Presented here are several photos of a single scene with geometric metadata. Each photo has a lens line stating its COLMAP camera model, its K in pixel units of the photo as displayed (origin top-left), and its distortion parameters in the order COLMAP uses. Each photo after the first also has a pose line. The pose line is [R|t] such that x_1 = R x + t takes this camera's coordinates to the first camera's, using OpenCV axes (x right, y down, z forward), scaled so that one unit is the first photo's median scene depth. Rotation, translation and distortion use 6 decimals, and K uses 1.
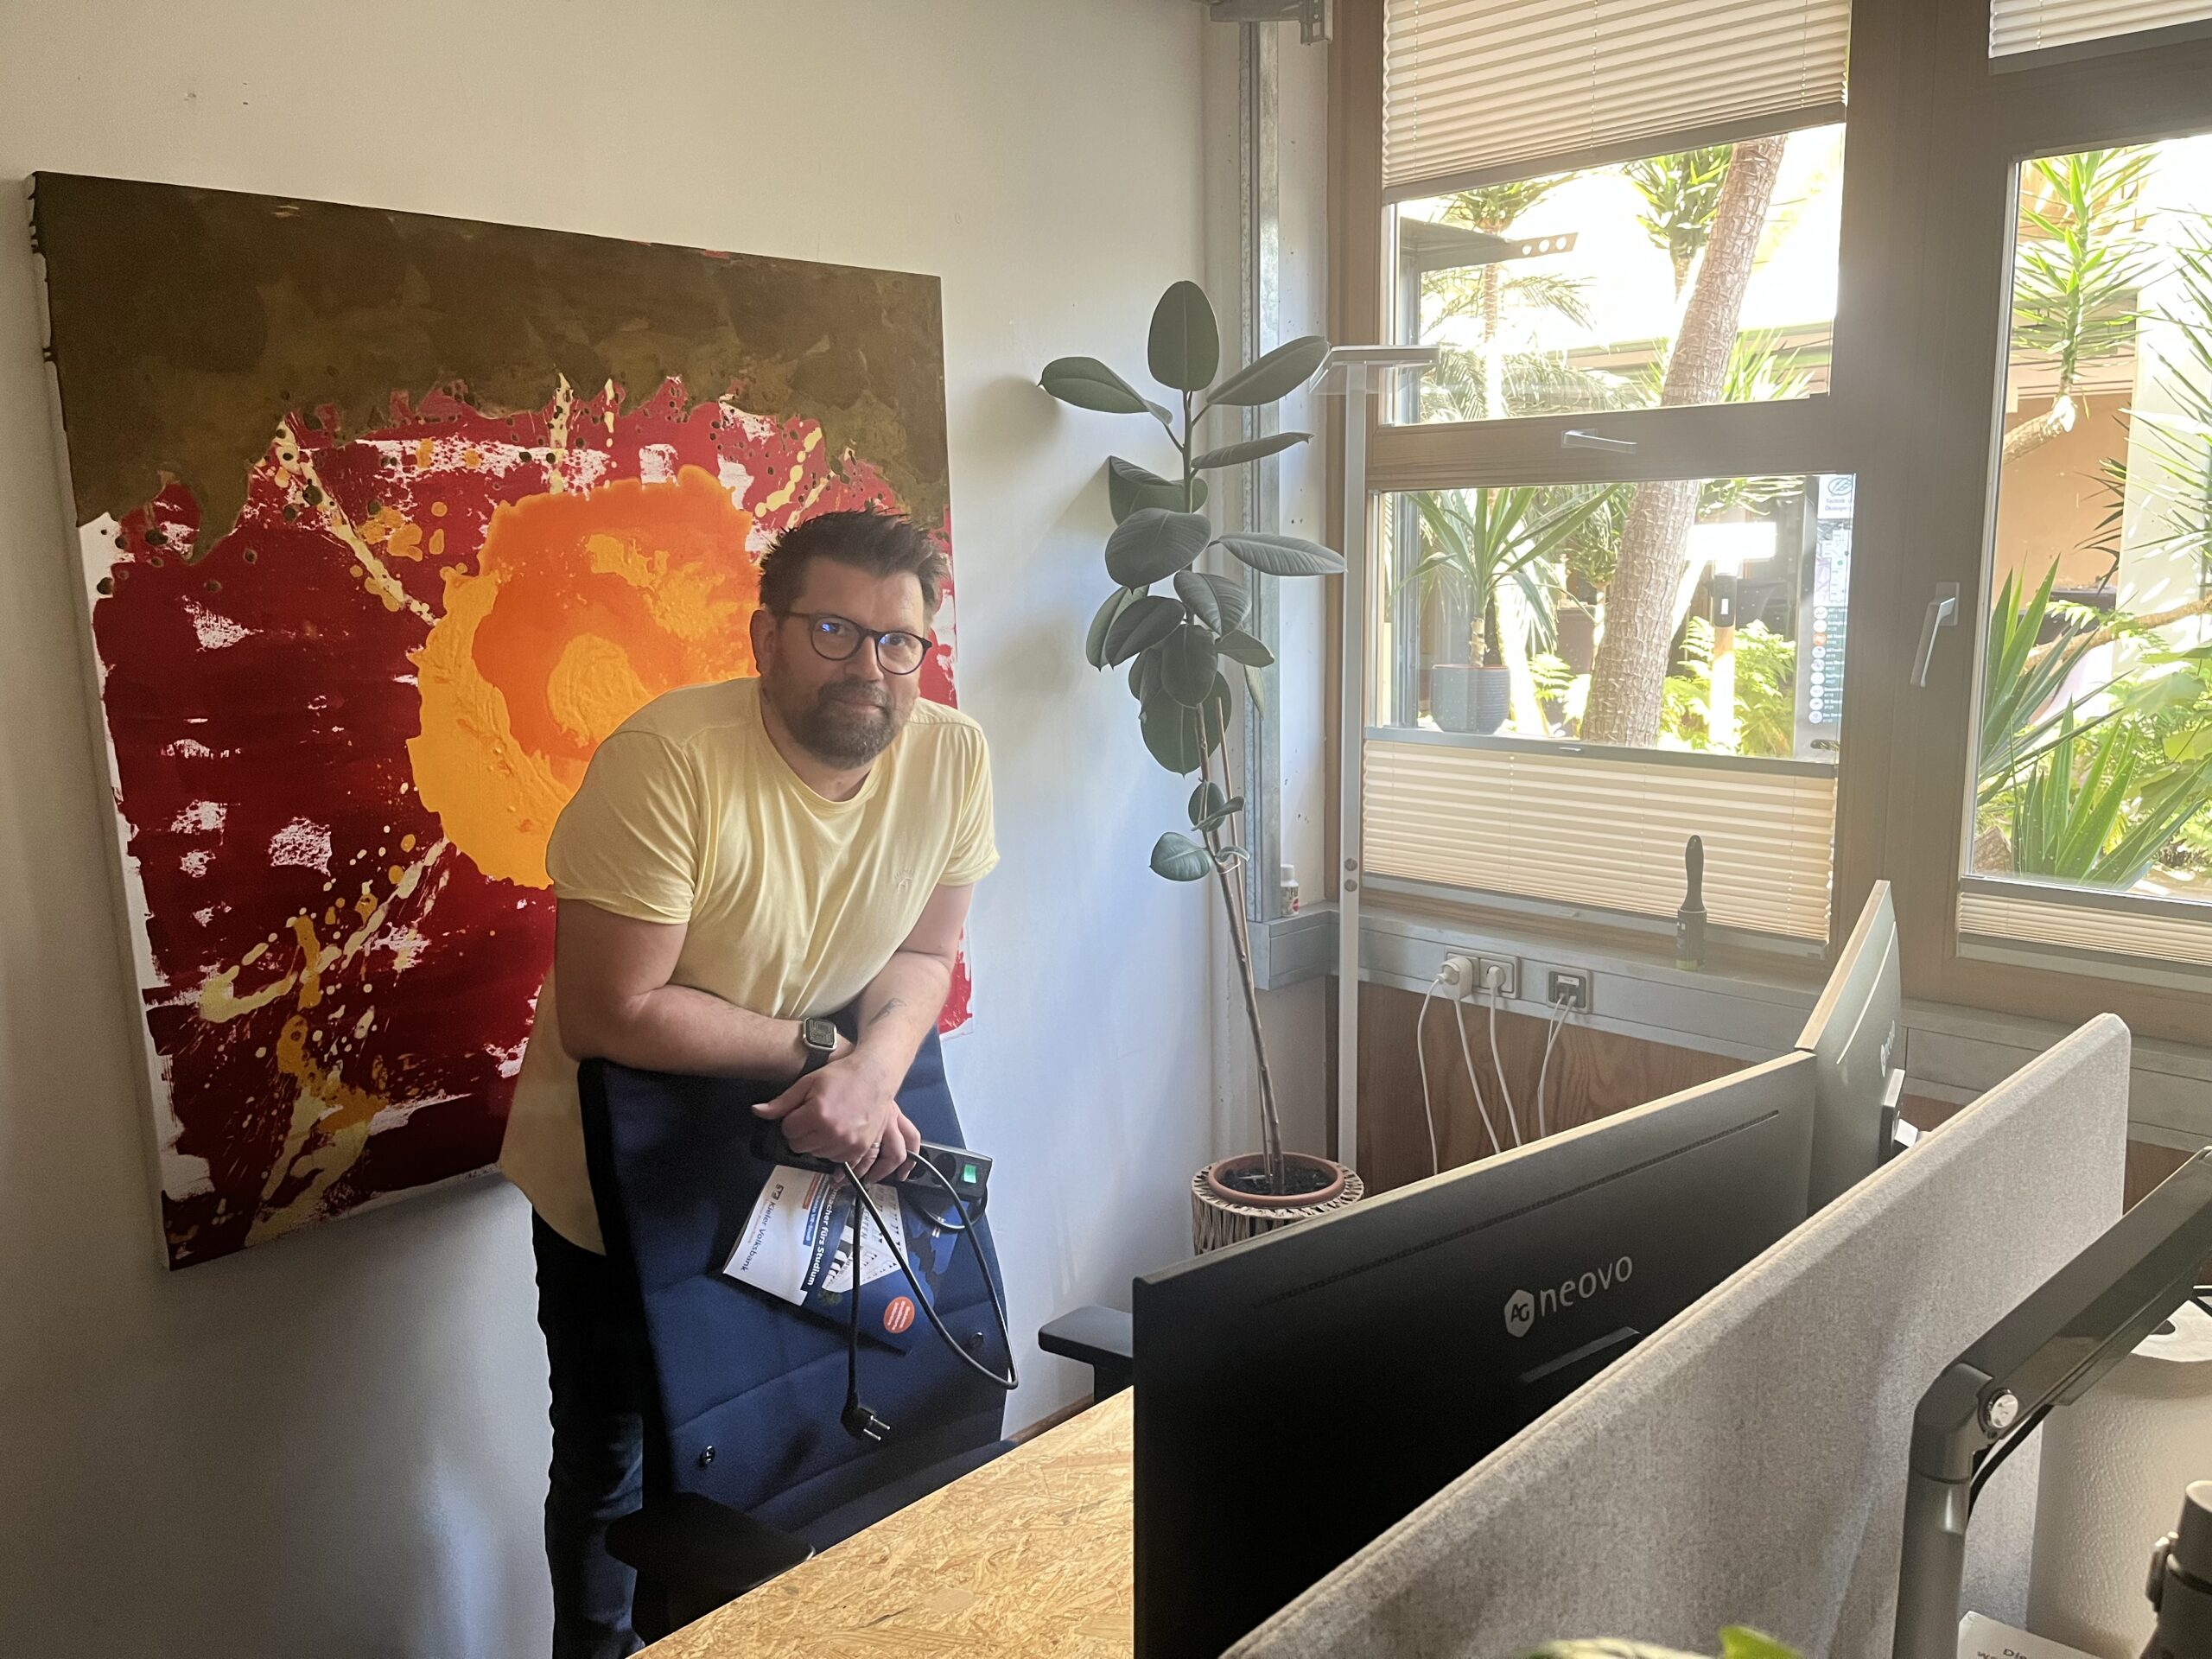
lens RADIAL K [[1690.4, 0, 1125.5], [0, 1690.4, 834.2], [0, 0, 1]] dist [0.060792, -0.090145]
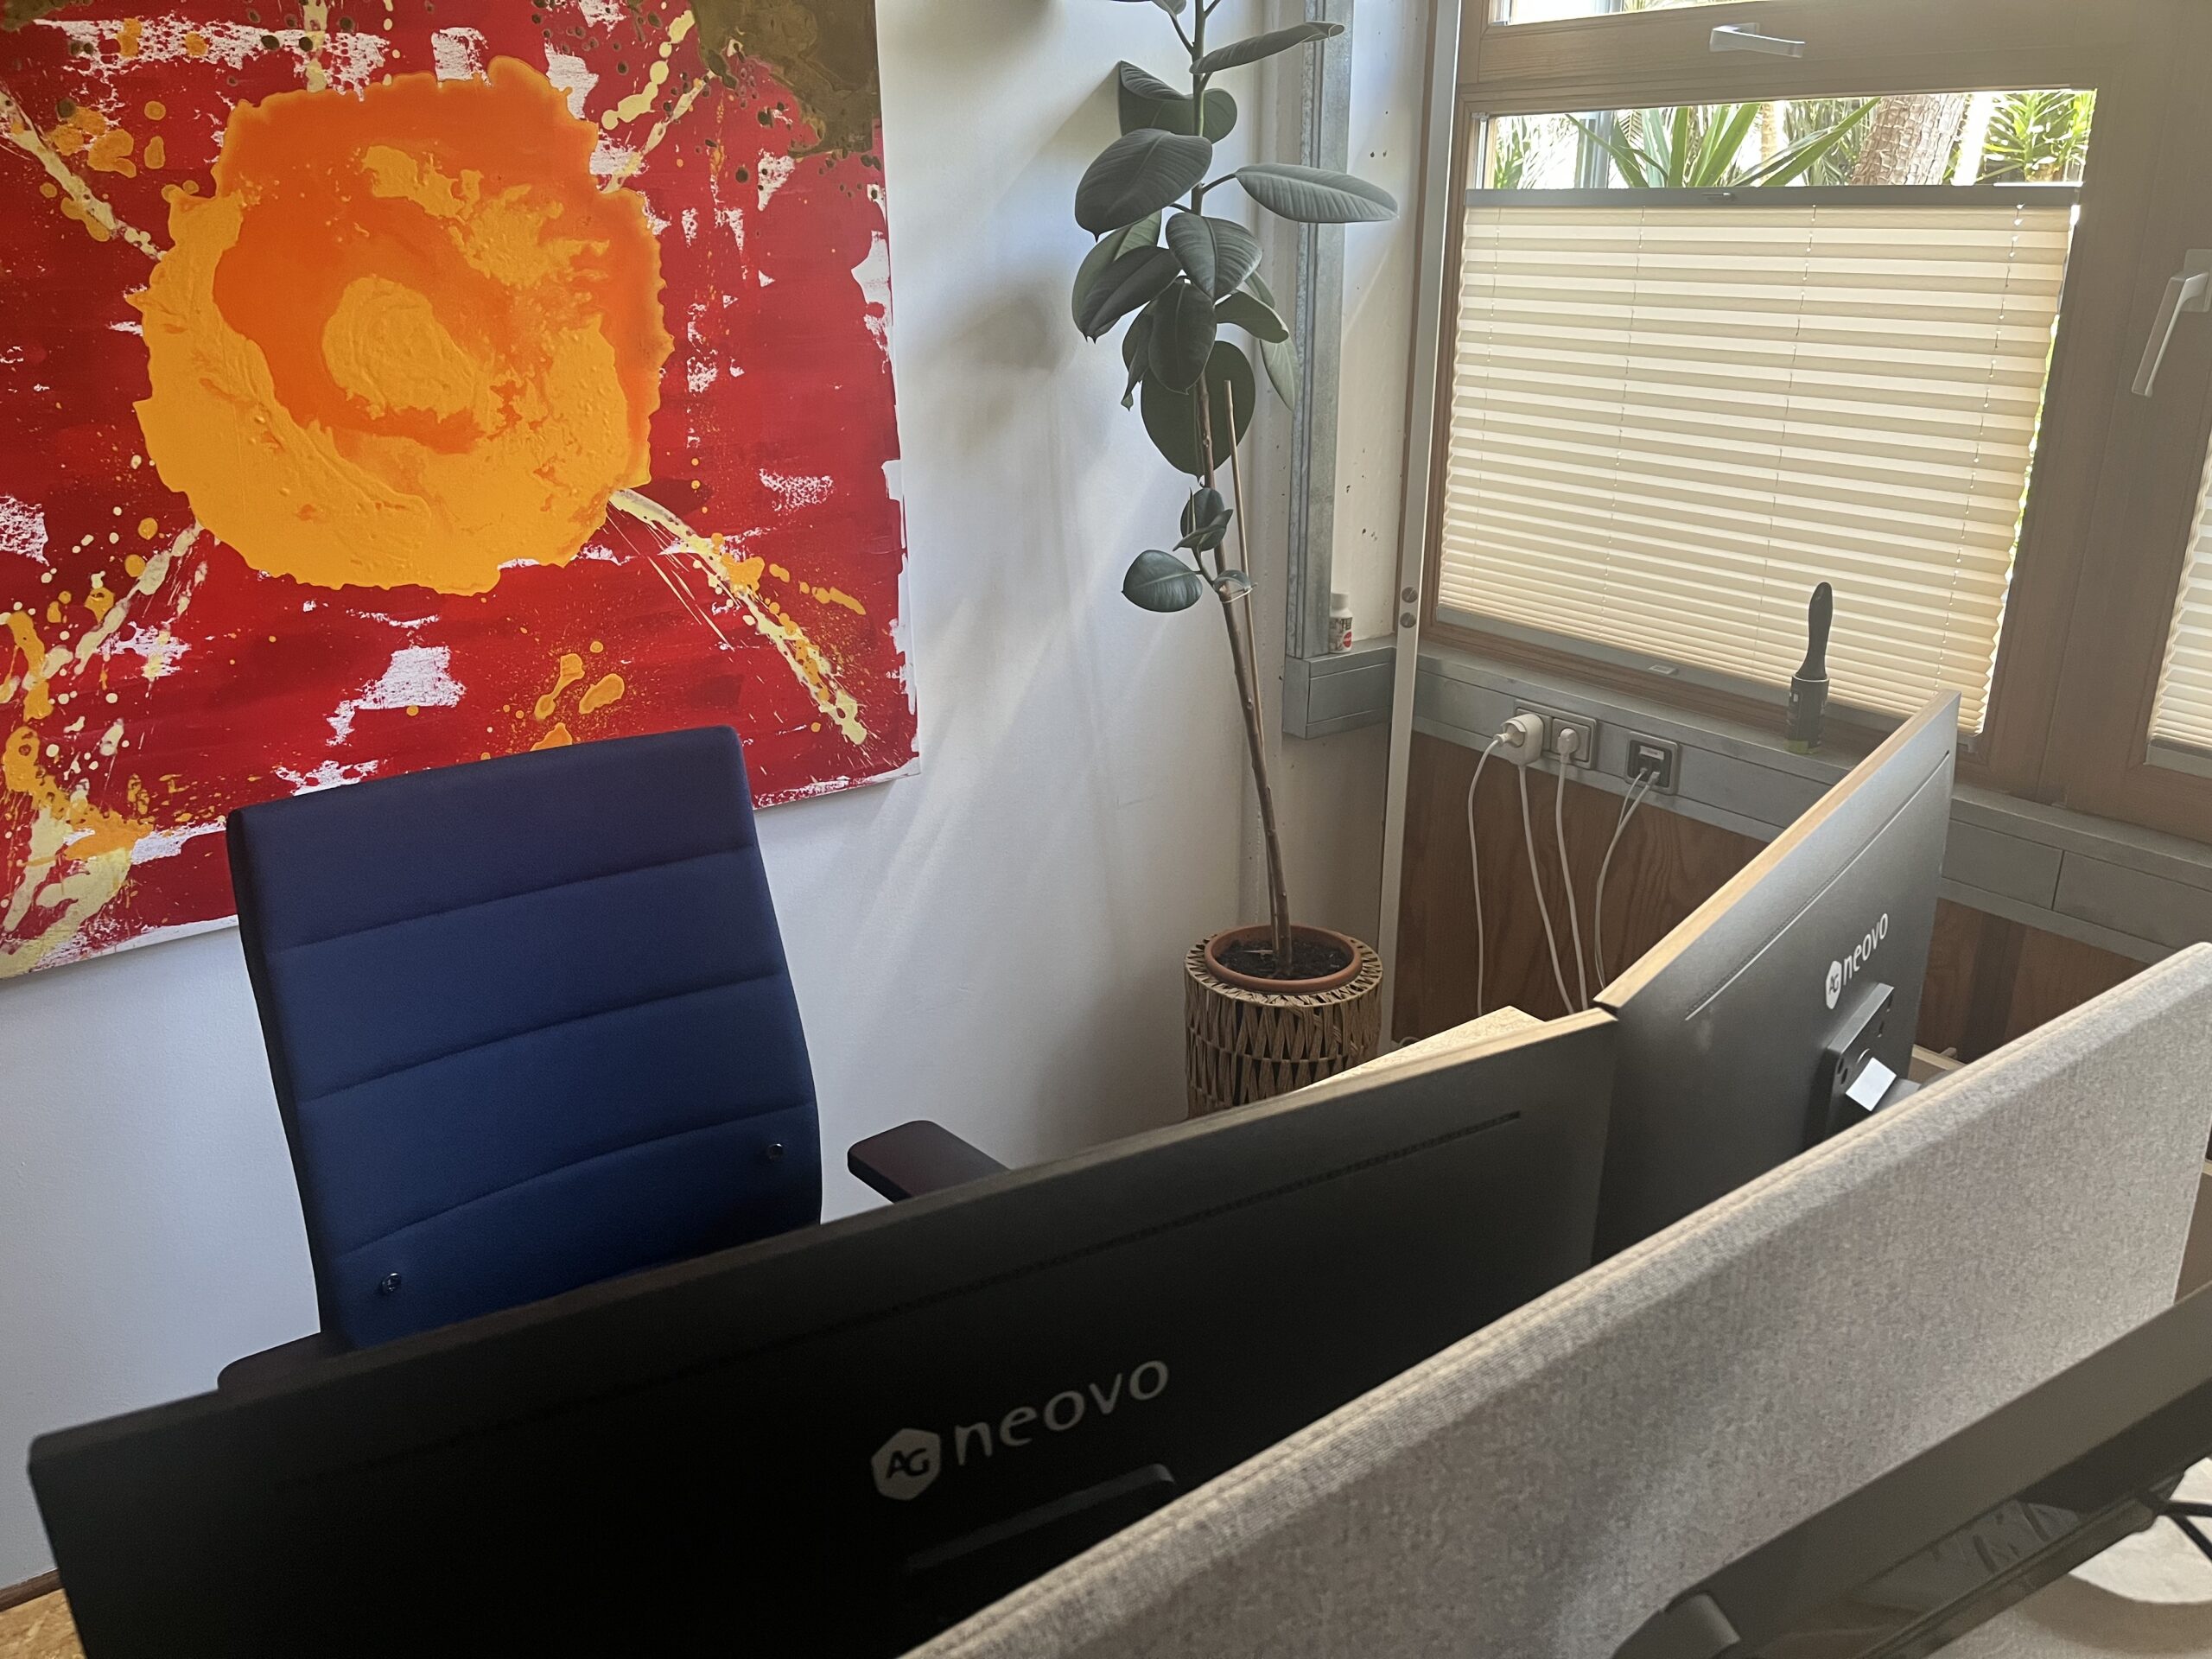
lens RADIAL K [[1690.4, 0, 1114.2], [0, 1690.4, 829.3], [0, 0, 1]] dist [0.060792, -0.090145]
pose [[0.986611, 0.071070, -0.146794, 0.169396], [-0.043040, 0.981612, 0.185973, -0.024357], [0.157312, -0.177165, 0.971527, 0.209982]]
